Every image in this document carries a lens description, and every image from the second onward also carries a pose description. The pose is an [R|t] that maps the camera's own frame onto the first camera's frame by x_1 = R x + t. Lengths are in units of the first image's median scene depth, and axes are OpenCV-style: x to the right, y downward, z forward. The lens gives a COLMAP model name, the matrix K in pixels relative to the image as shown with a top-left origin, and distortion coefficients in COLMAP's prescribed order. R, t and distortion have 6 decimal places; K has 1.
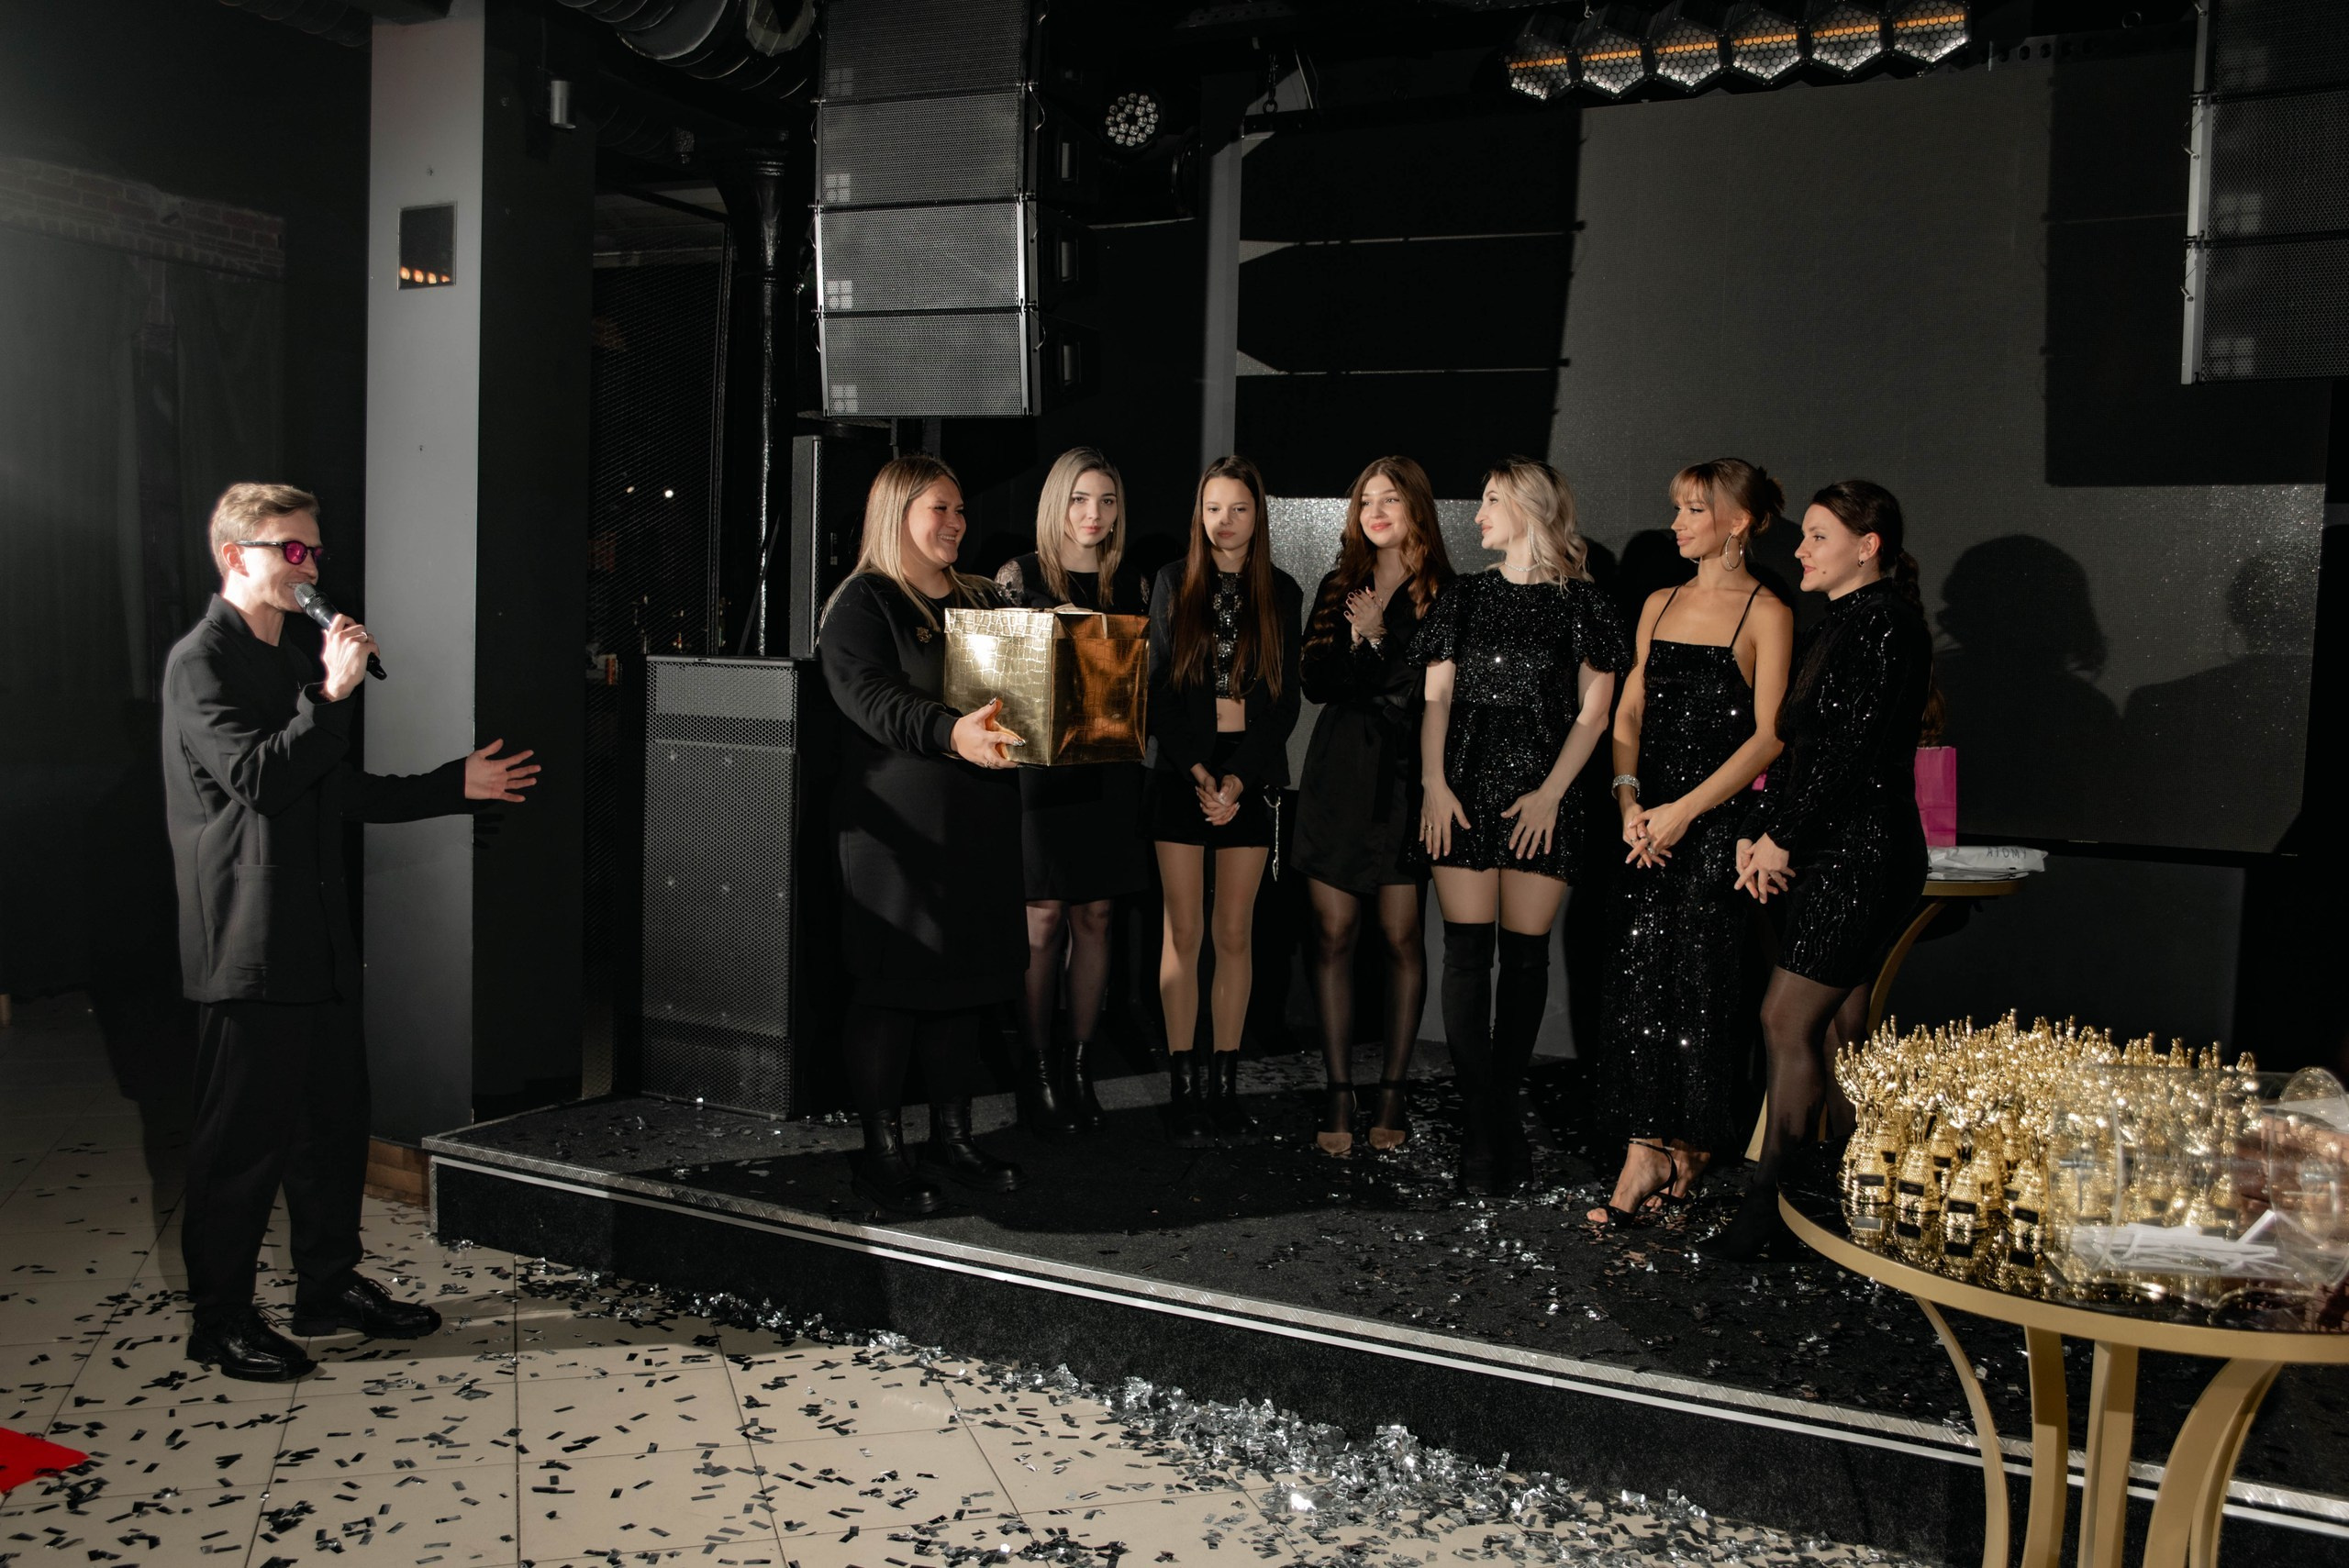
lens RADIAL K [[1968.4, 0, 1200.0], [0, 1968.4, 788.4], [0, 0, 1]] dist [-0.080167, 0.113265]
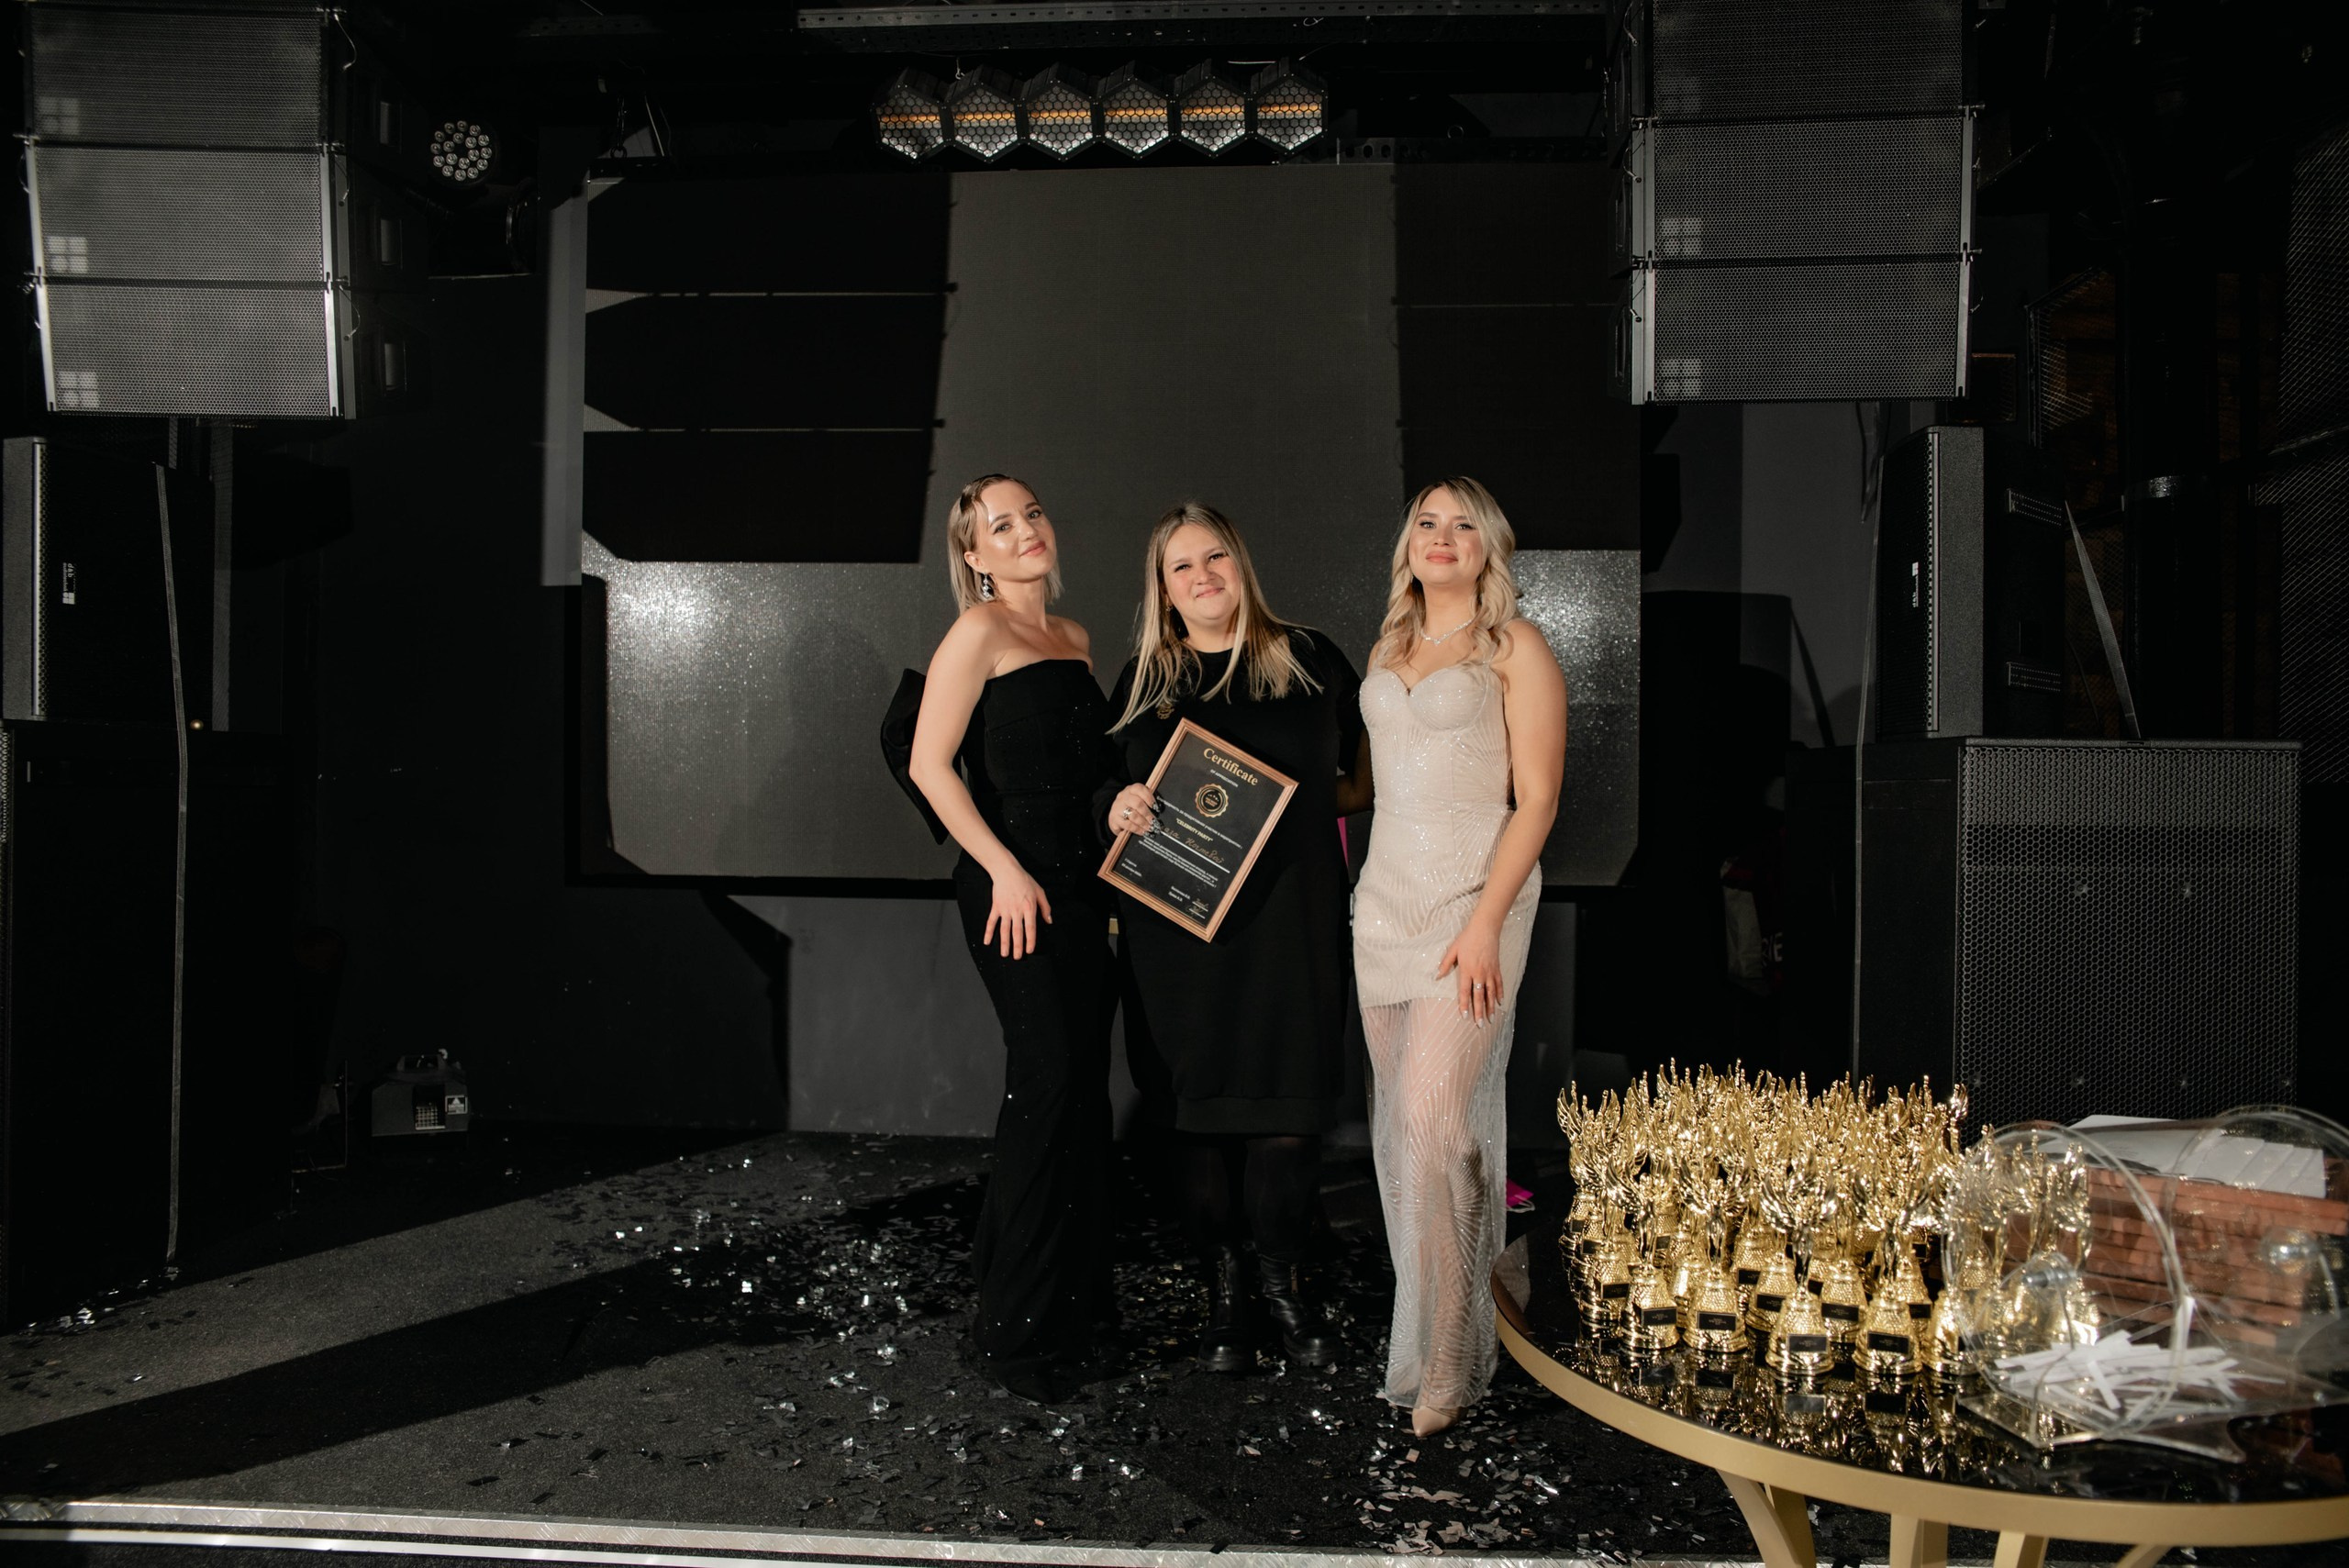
lens RADIAL K [[1592.6, 0, 1167.6], [0, 1592.6, 794.1], [0, 0, 1]] dist [-0.111599, 0.094112]
pose [[0.921334, -0.024064, 0.388026, -0.023111], [0.047292, 0.997608, -0.050423, 0.015072], [-0.385884, 0.064806, 0.920268, 0.278449]]
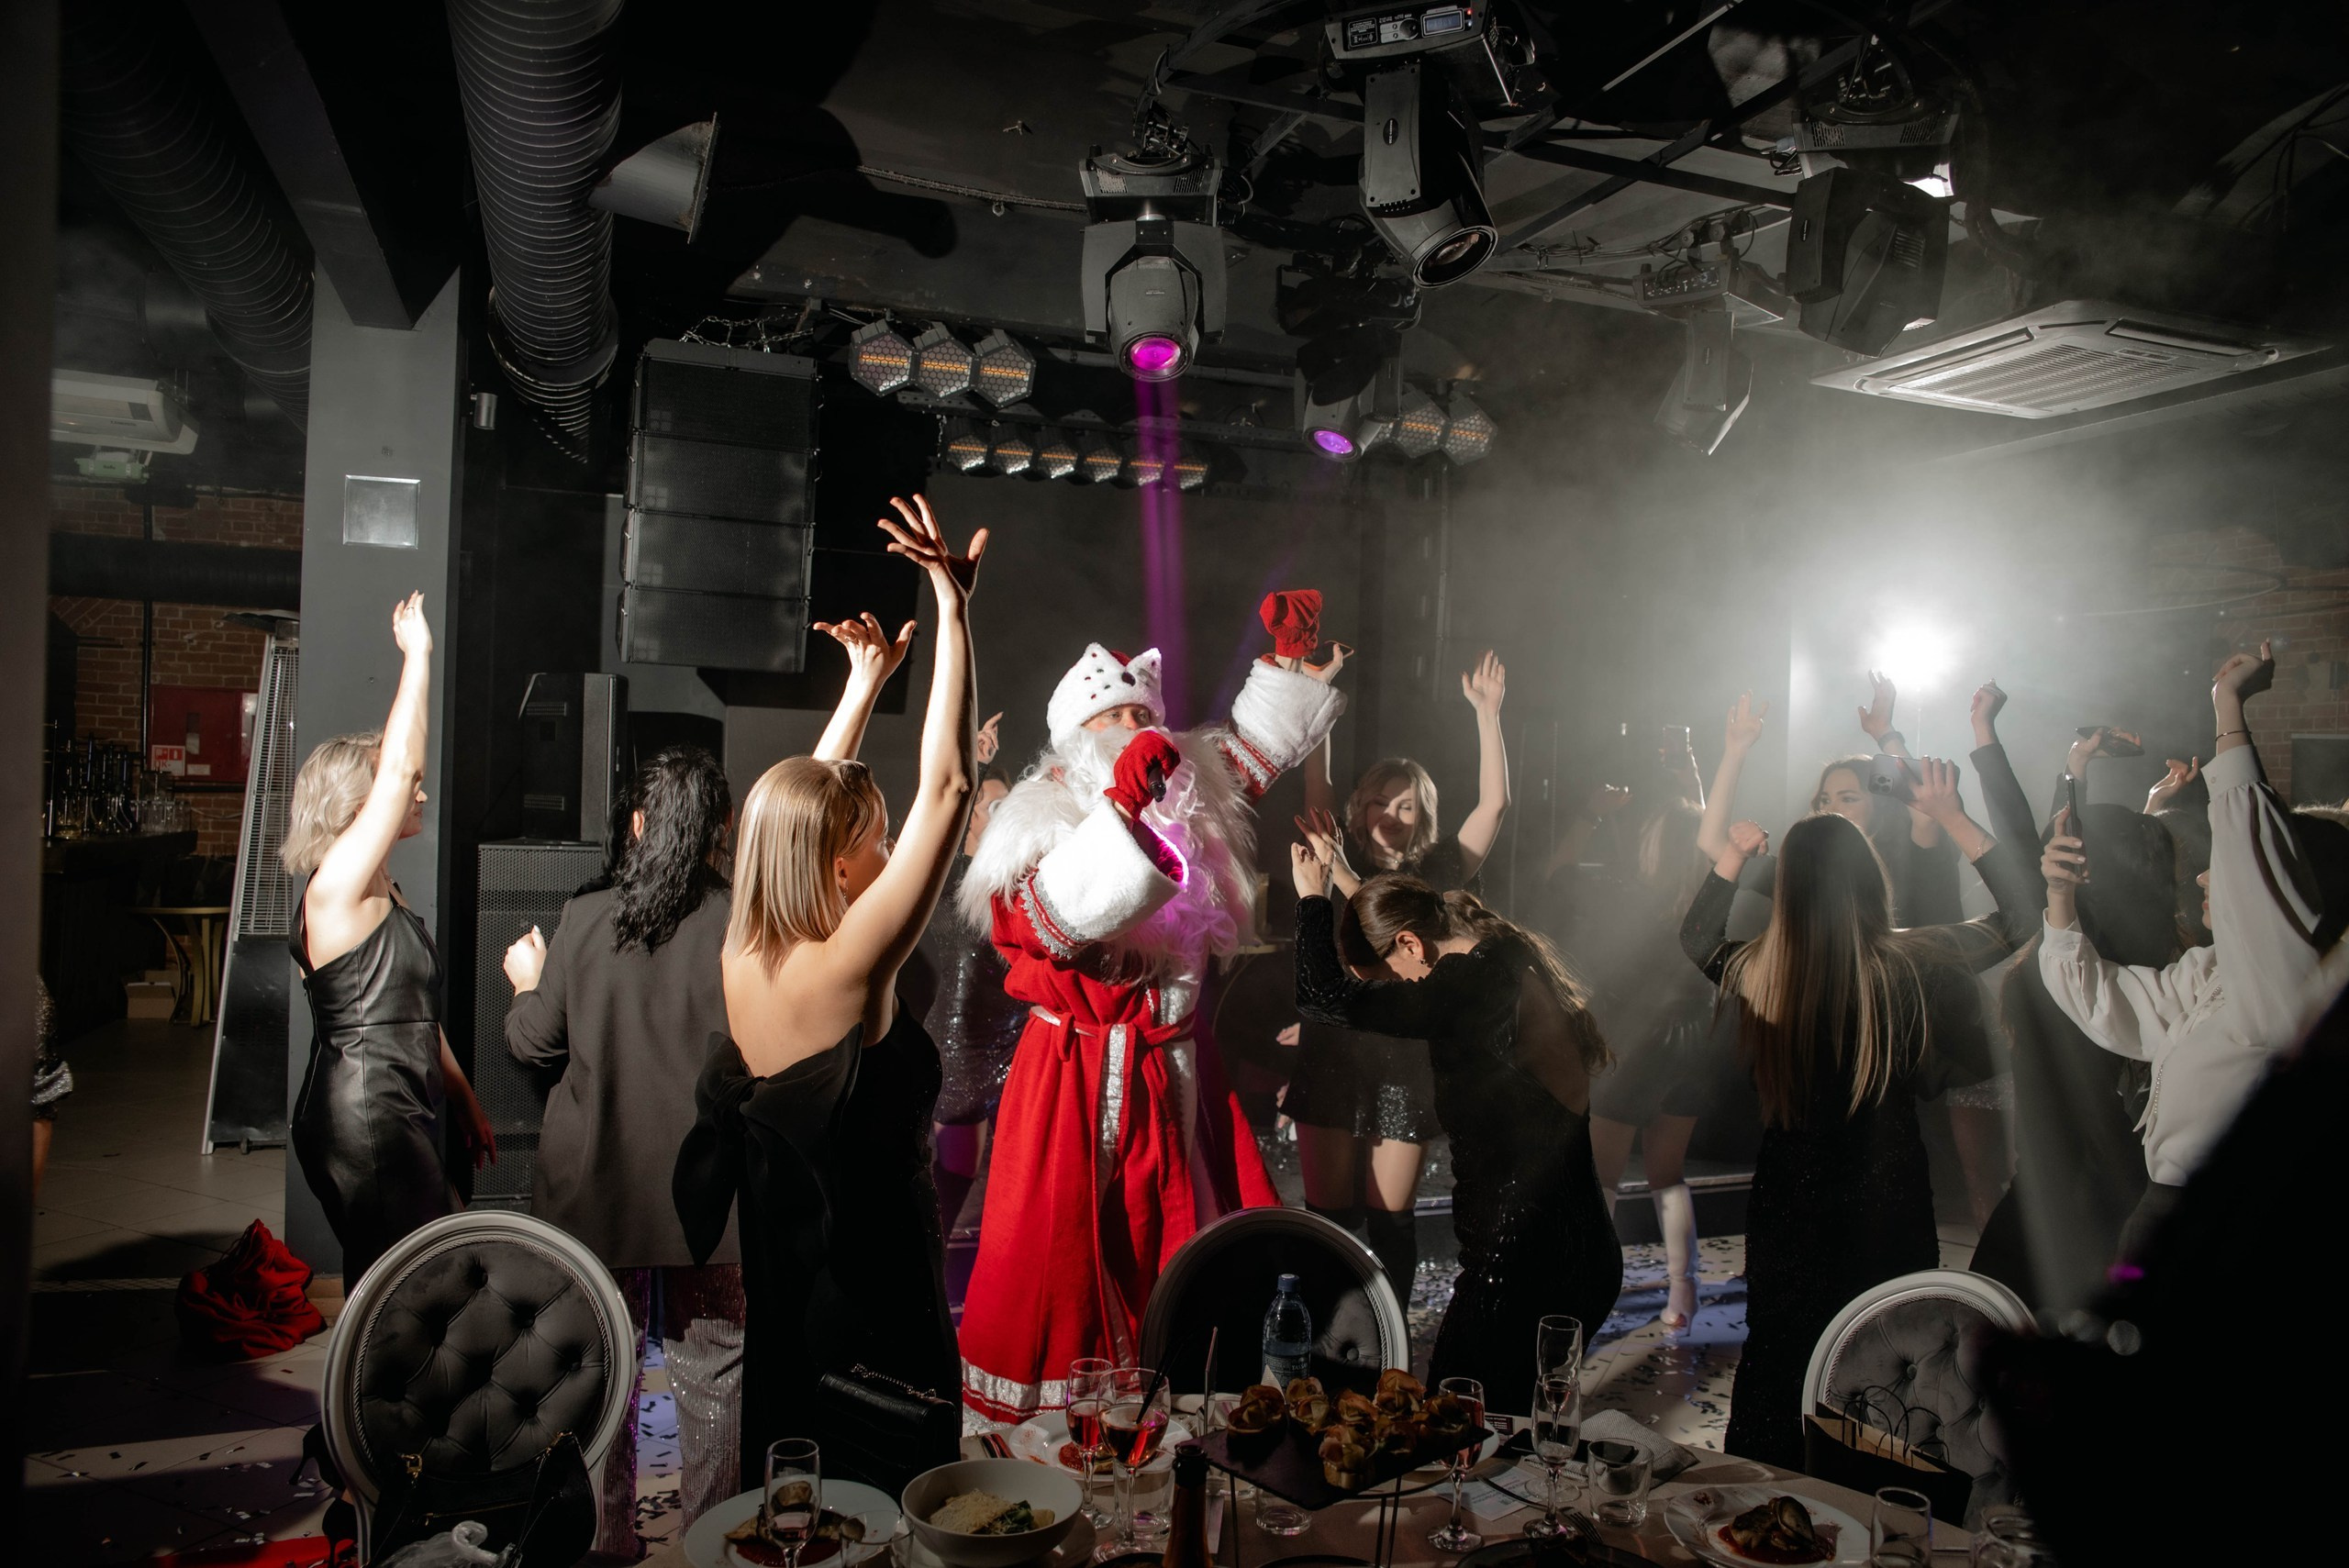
lens RADIAL K [[1590.8, 0, 1175.1], [0, 1590.8, 776.8], [0, 0, 1]] dist [-0.107682, 0.092156]
pose [[0.693414, -0.009374, 0.720478, -0.720284], [0.047401, 0.998343, -0.032632, -0.061414], [-0.718978, 0.056779, 0.692710, -0.000246]]
